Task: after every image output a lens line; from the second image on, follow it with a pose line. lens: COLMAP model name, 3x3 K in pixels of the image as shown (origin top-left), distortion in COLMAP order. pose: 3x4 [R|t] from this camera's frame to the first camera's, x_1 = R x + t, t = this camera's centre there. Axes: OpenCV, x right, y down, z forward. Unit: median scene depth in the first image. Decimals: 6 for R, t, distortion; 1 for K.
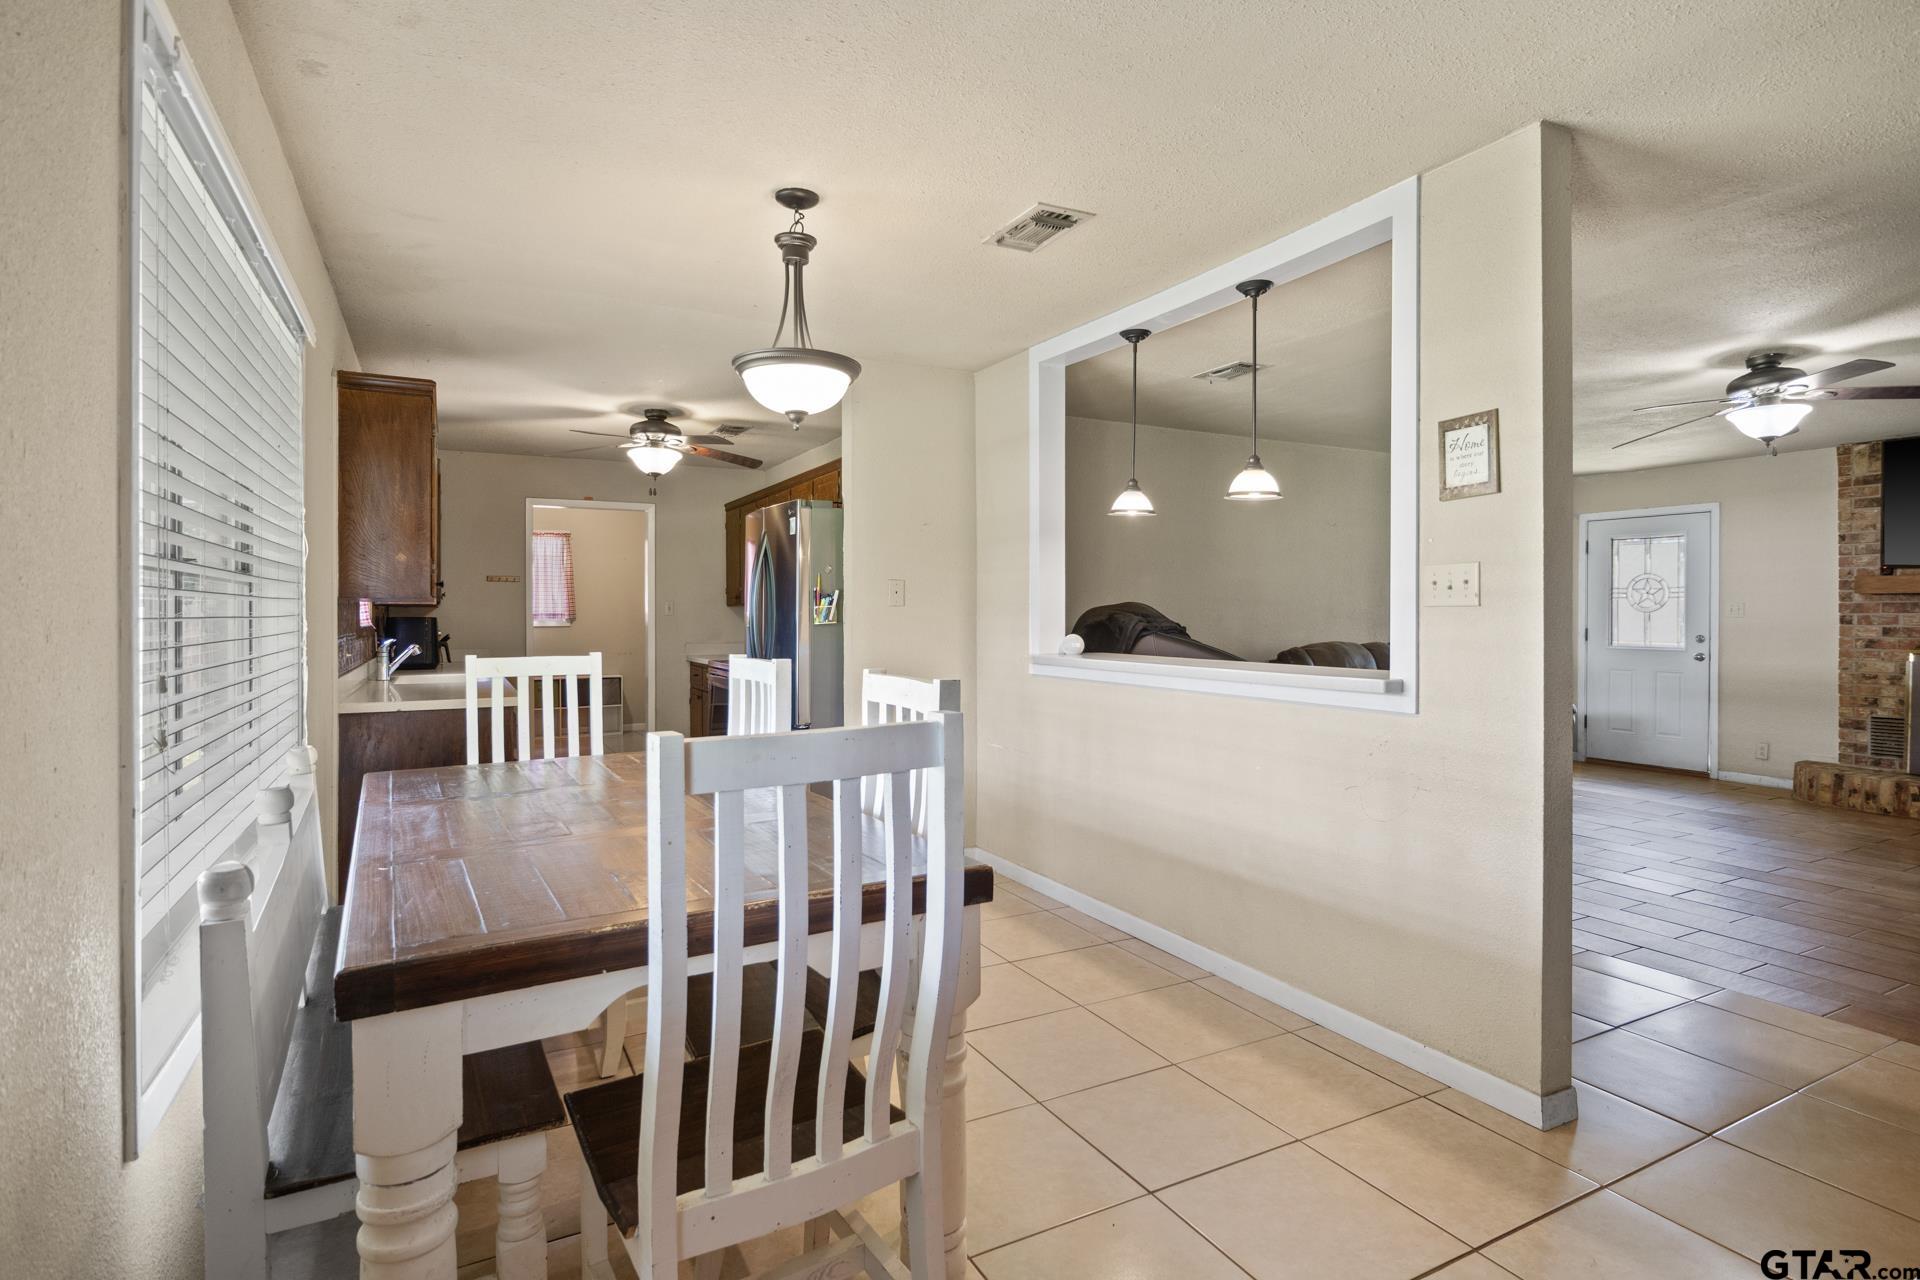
lens RADIAL K [[962.9, 0, 956.1], [0, 962.9, 629.7], [0, 0, 1]] dist [-0.009633, 0.000270]
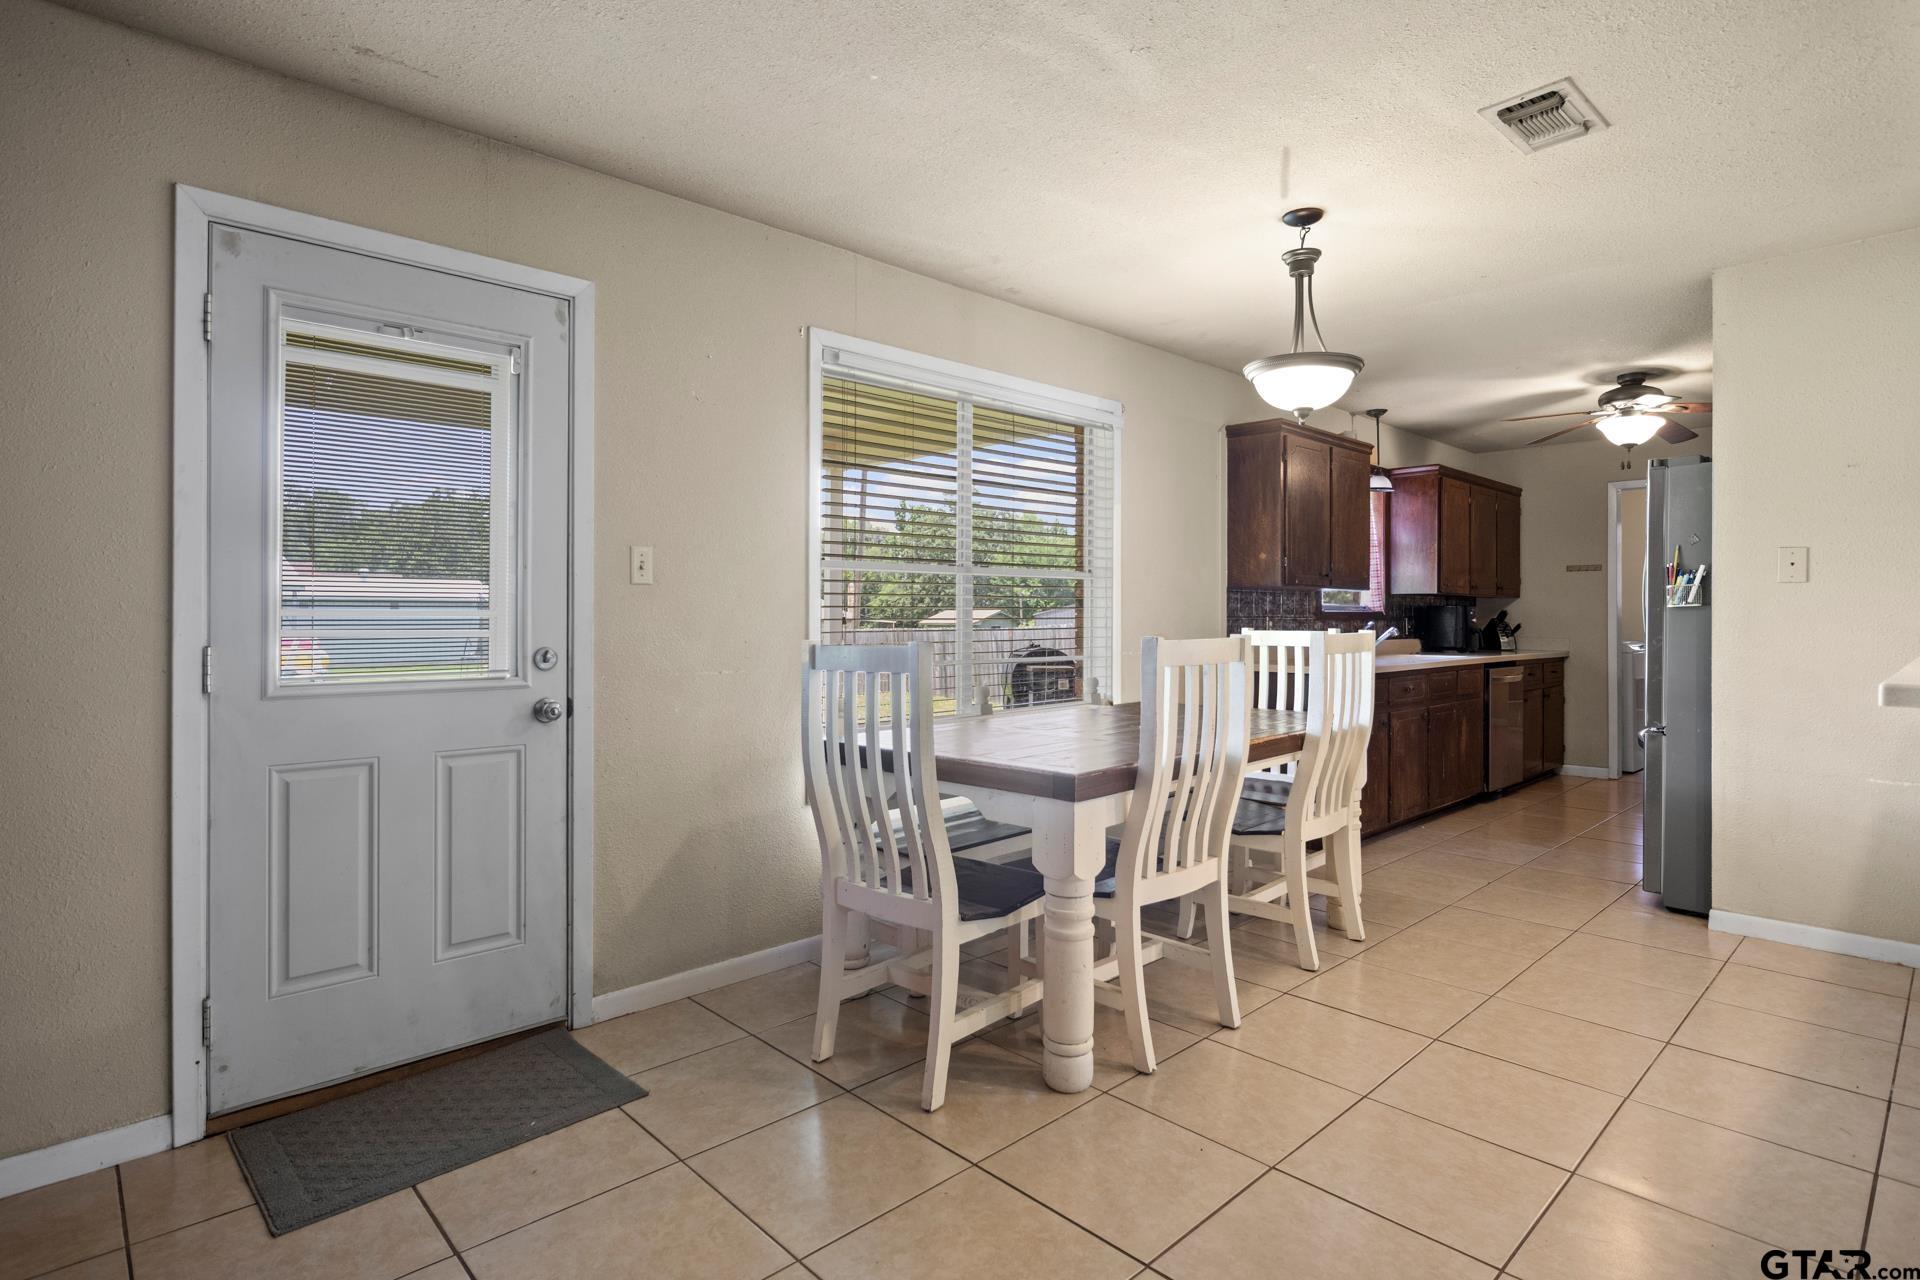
lens RADIAL K [[958.1, 0, 965.0], [0, 958.1, 631.3], [0, 0, 1]] dist [-0.016228, 0.000807]
pose [[0.274714, 0.020414, -0.961309, 0.472859], [-0.017221, 0.999719, 0.016308, 0.012030], [0.961372, 0.012074, 0.274988, 0.191038]]
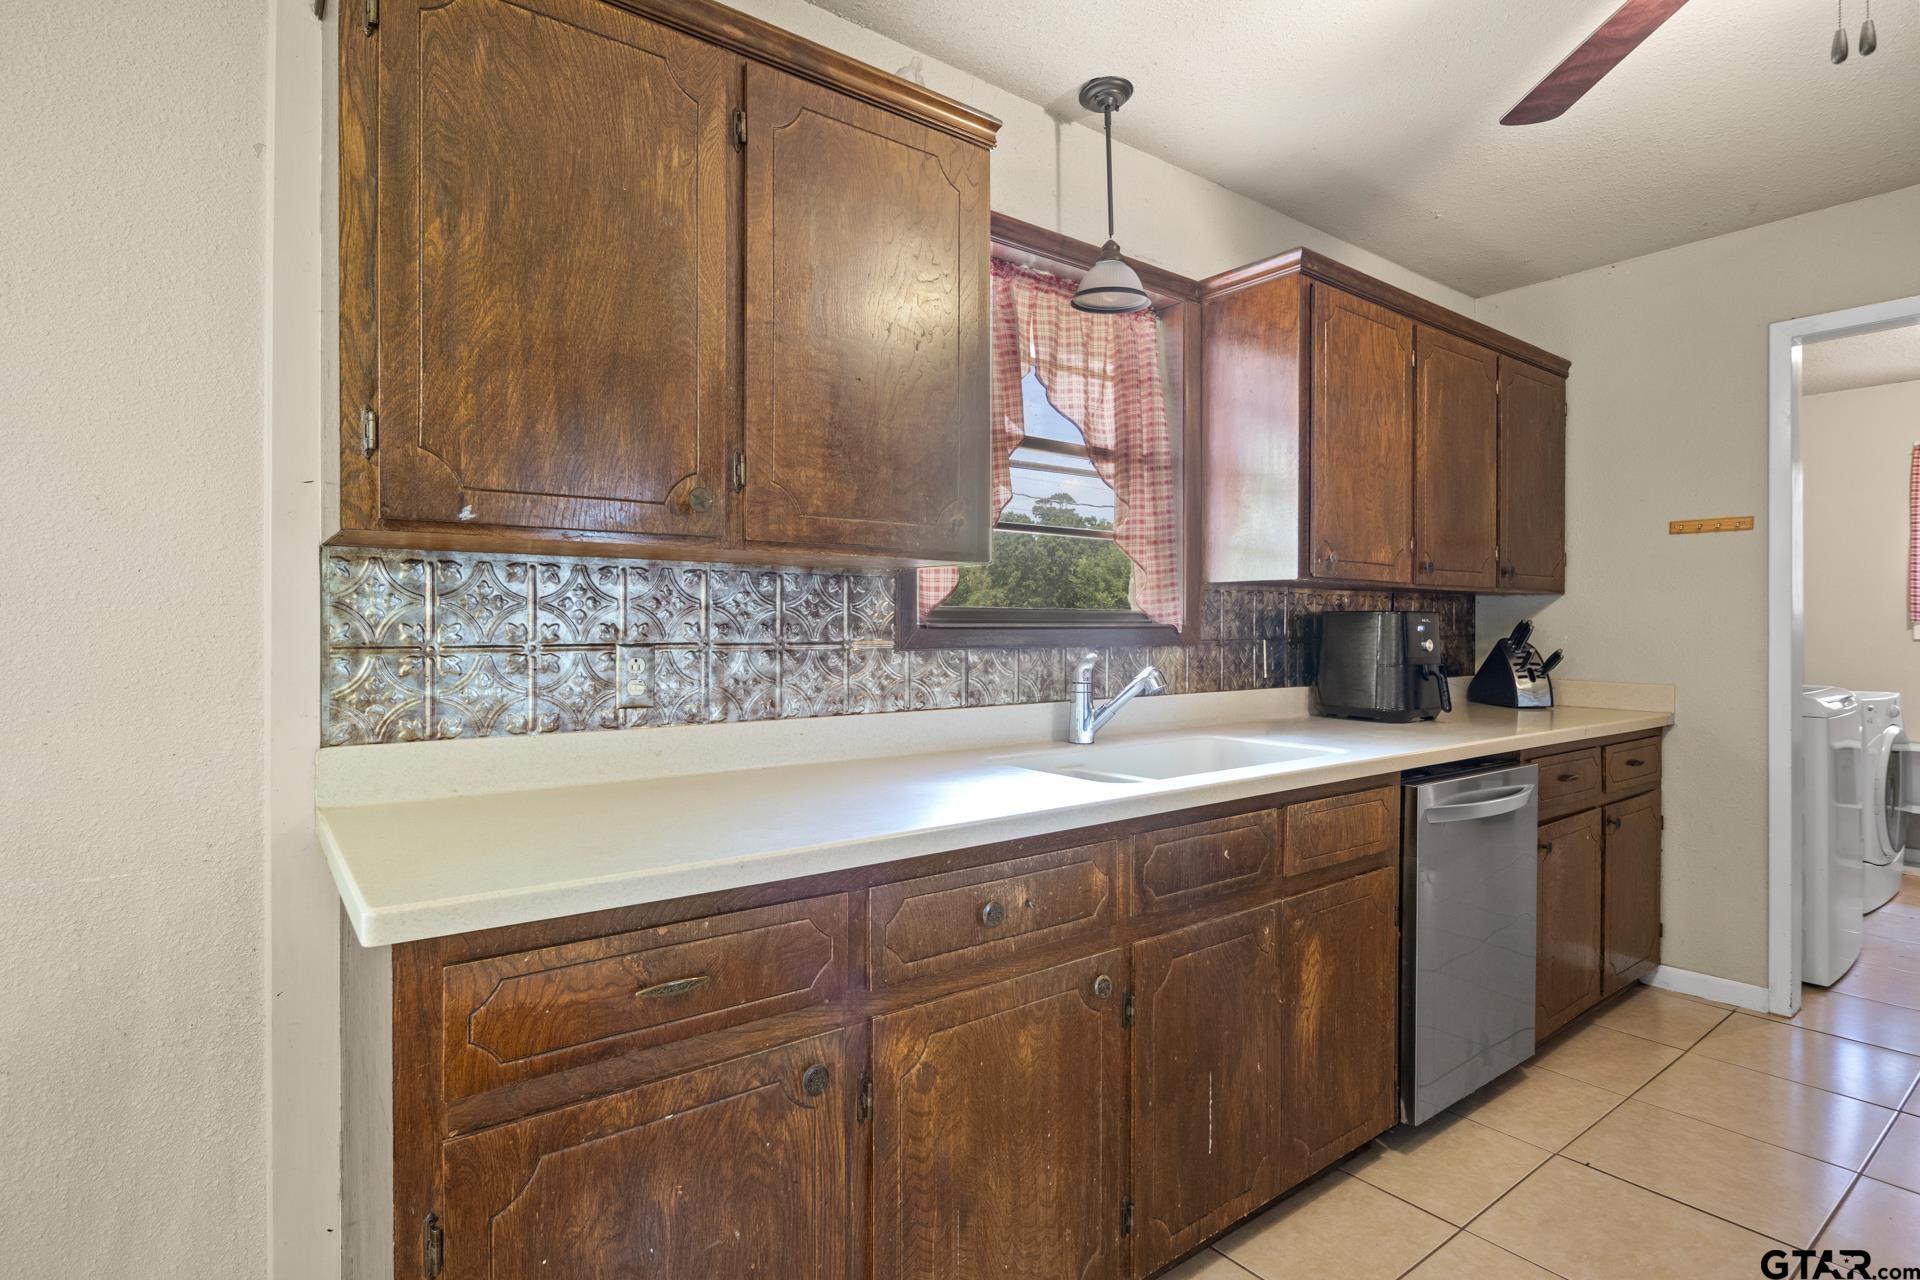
lens RADIAL K [[958.1, 0, 951.7], [0, 958.1, 623.5], [0, 0, 1]] dist [-0.016228, 0.000807]
pose [[0.162678, 0.015560, -0.986556, -0.164095], [-0.023484, 0.999653, 0.011894, -0.009266], [0.986400, 0.021234, 0.162987, 0.945241]]
